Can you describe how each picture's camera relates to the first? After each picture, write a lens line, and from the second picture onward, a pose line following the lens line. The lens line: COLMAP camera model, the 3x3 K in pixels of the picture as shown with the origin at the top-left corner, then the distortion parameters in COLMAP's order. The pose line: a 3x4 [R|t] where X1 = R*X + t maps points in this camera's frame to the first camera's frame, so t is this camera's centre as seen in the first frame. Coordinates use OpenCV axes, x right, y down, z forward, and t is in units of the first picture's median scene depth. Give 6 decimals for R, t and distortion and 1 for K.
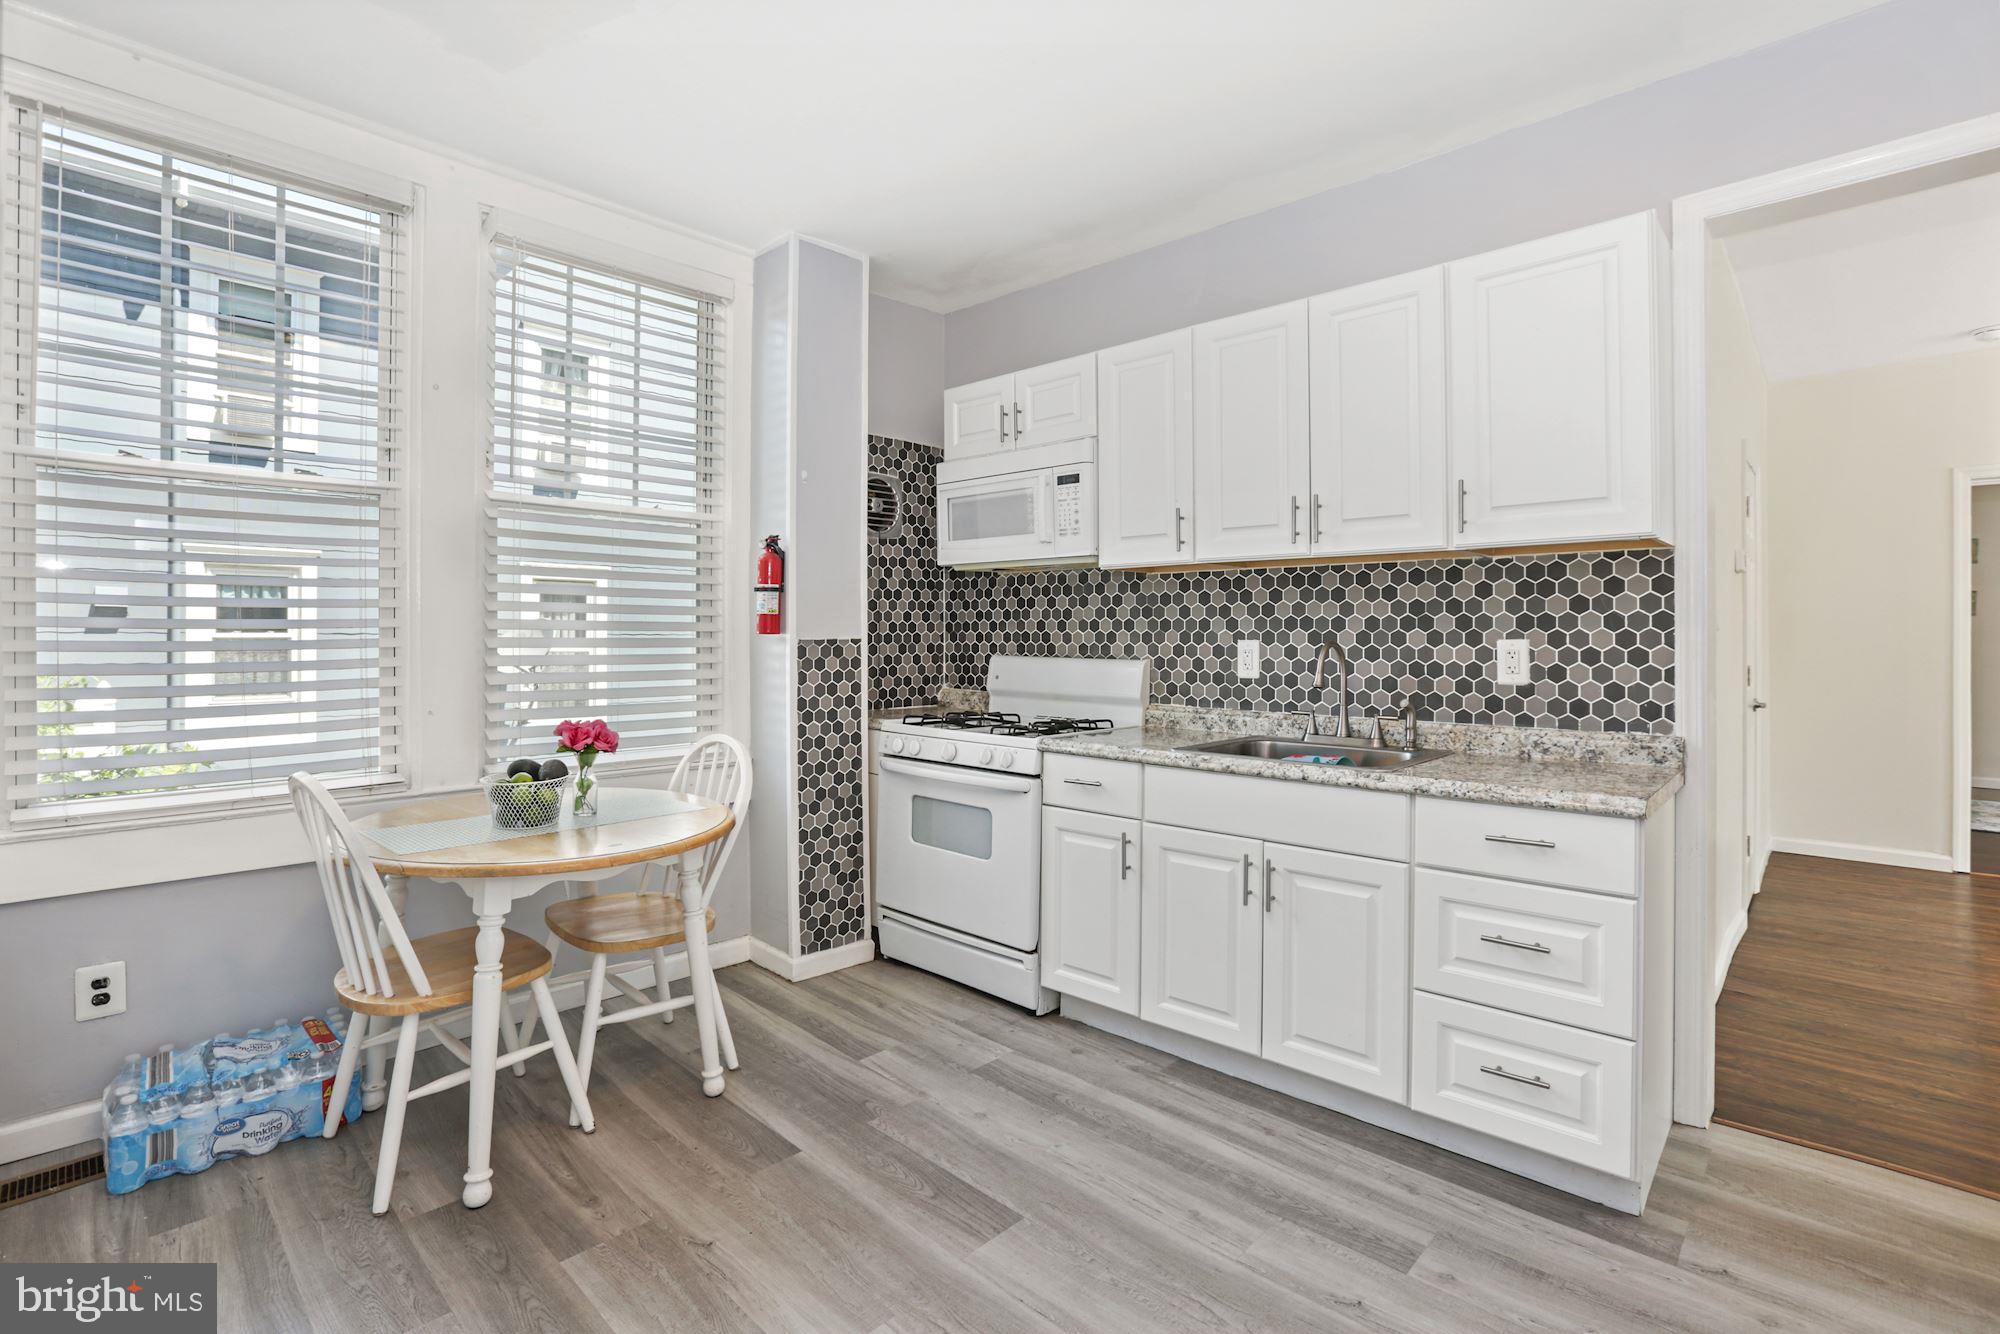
lens RADIAL K [[915.1, 0, 993.0], [0, 915.1, 650.9], [0, 0, 1]] dist [-0.033932, 0.003123]
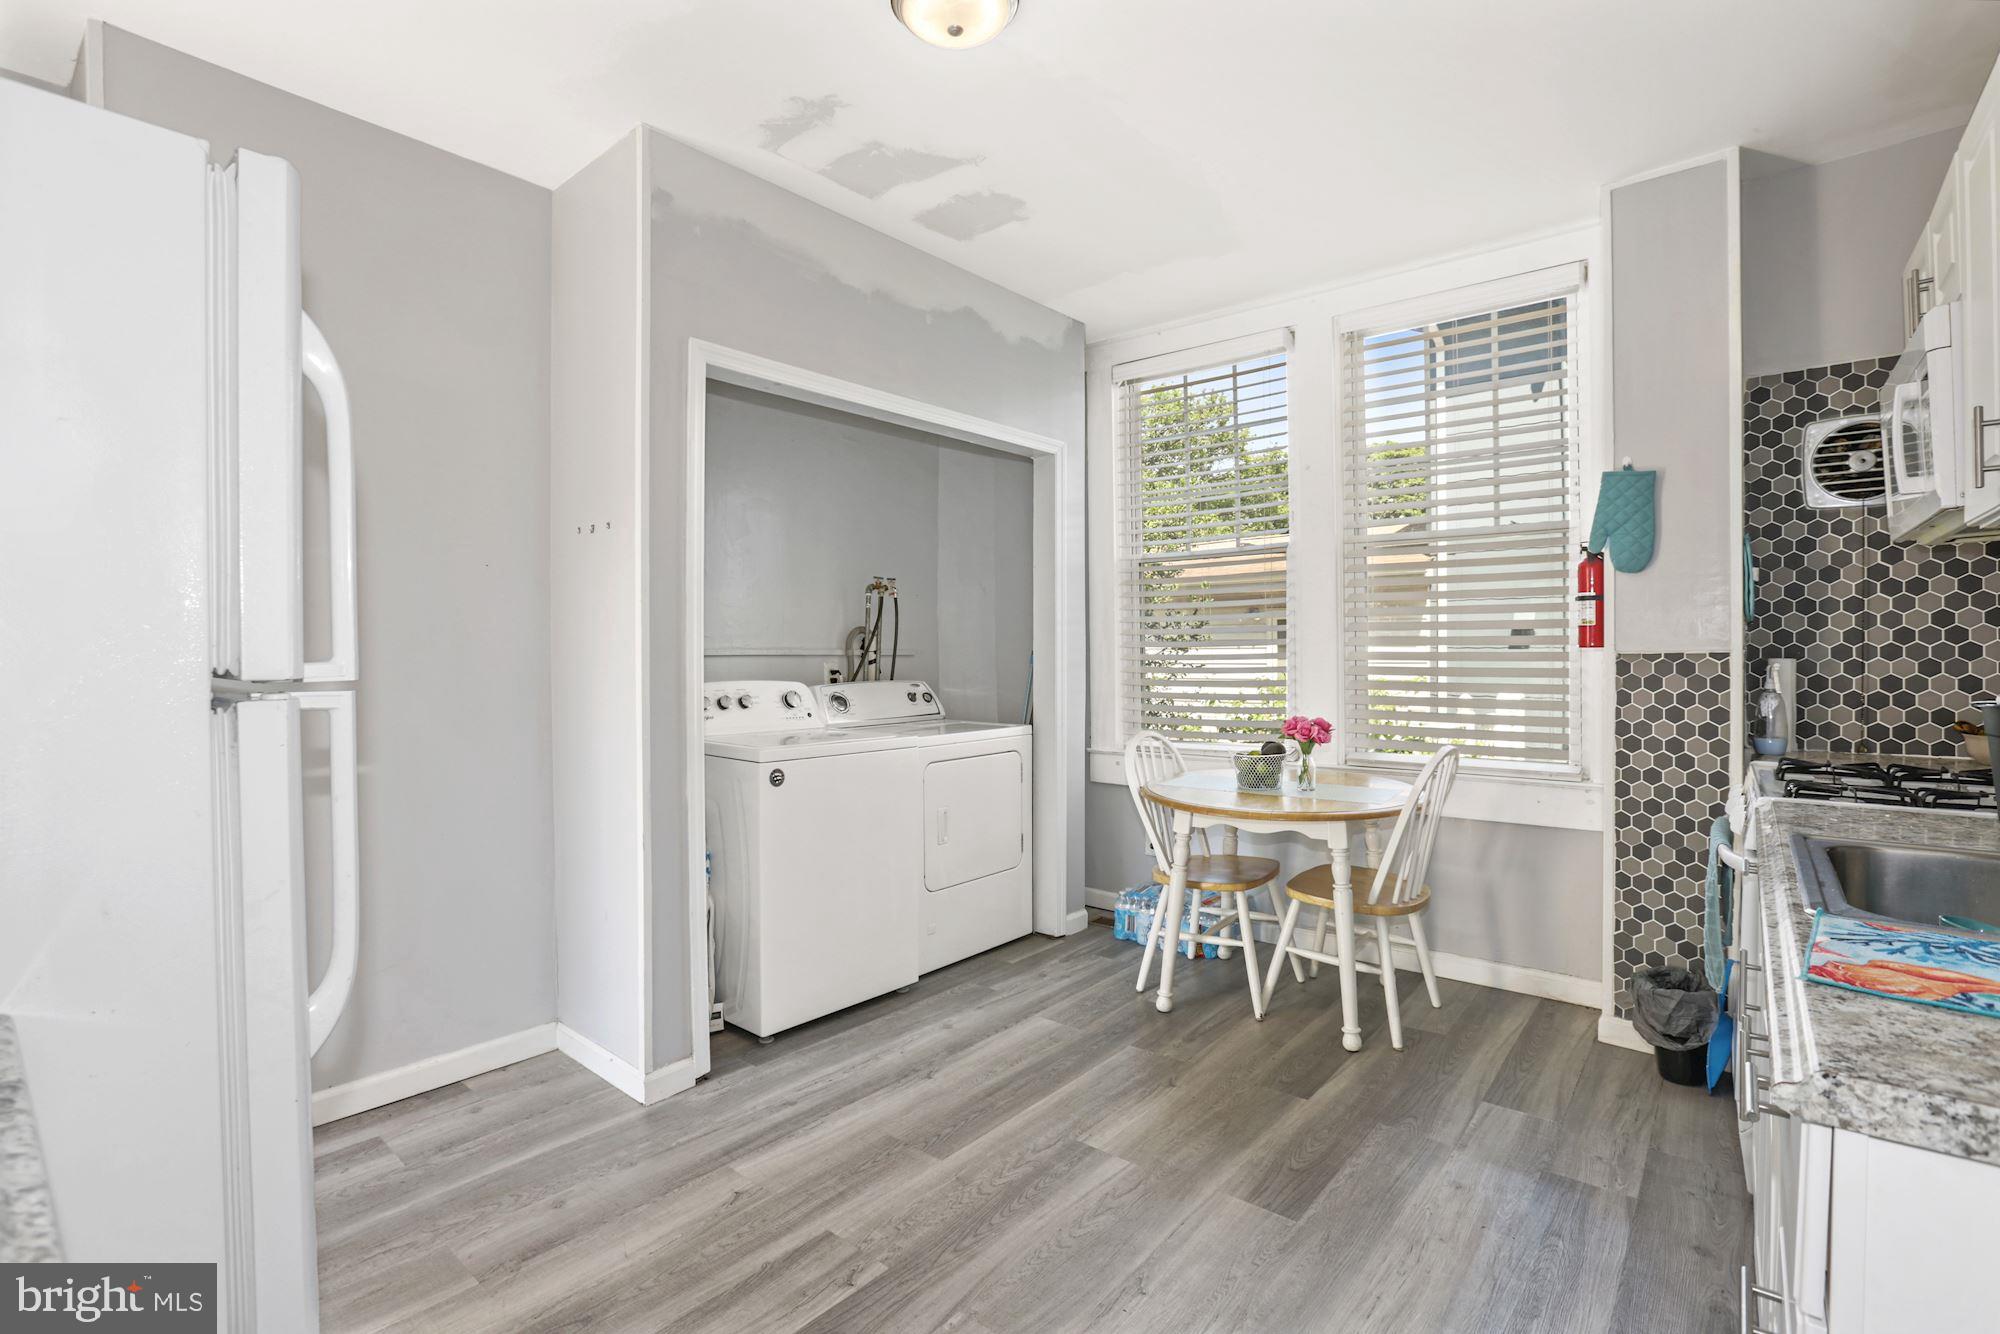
lens RADIAL K [[915.1, 0, 998.9], [0, 915.1, 667.0], [0, 0, 1]] dist [-0.033932, 0.003123]
pose [[0.079905, 0.011335, -0.996738, 0.587151], [-0.010557, 0.999889, 0.010524, -0.002477], [0.996747, 0.009682, 0.080016, 0.336345]]
